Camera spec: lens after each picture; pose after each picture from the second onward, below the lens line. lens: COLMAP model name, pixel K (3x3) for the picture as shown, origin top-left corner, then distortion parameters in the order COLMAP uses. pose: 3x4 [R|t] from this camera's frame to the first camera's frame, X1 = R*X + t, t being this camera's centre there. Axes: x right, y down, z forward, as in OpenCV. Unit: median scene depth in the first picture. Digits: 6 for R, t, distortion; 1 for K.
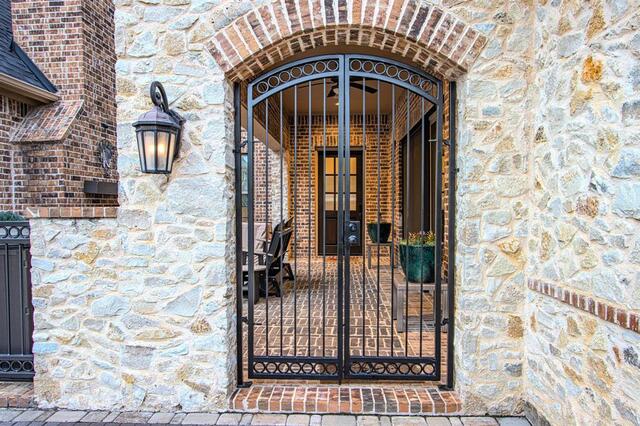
lens RADIAL K [[459.6, 0, 320.1], [0, 459.6, 210.6], [0, 0, 1]] dist [-0.008841, -0.001053]
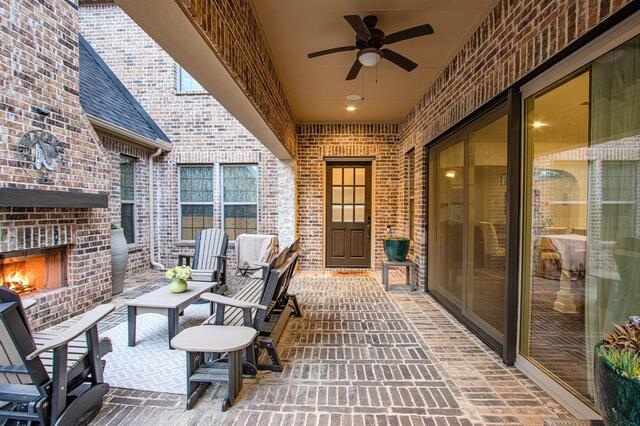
lens RADIAL K [[300.0, 0, 320.5], [0, 300.0, 215.1], [0, 0, 1]] dist [-0.013945, -0.000062]
pose [[0.999932, 0.005445, 0.010298, -0.023057], [-0.005504, 0.999969, 0.005678, -0.019296], [-0.010267, -0.005734, 0.999931, 0.376101]]
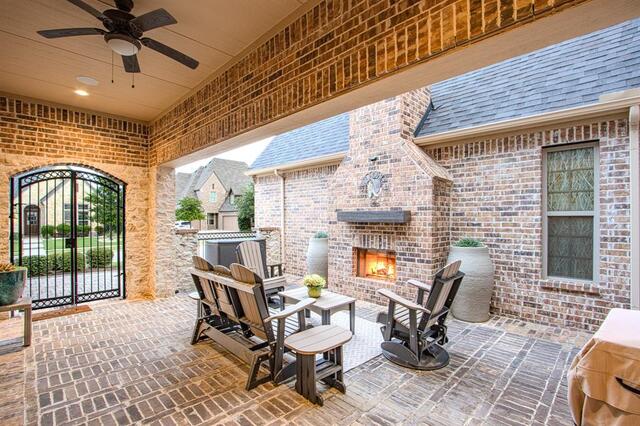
lens RADIAL K [[300.0, 0, 320.0], [0, 300.0, 218.4], [0, 0, 1]] dist [-0.013945, -0.000062]
pose [[-0.677736, 0.000928, -0.735305, 0.104547], [-0.008670, 0.999920, 0.009253, -0.034702], [0.735254, 0.012646, -0.677673, 0.995005]]
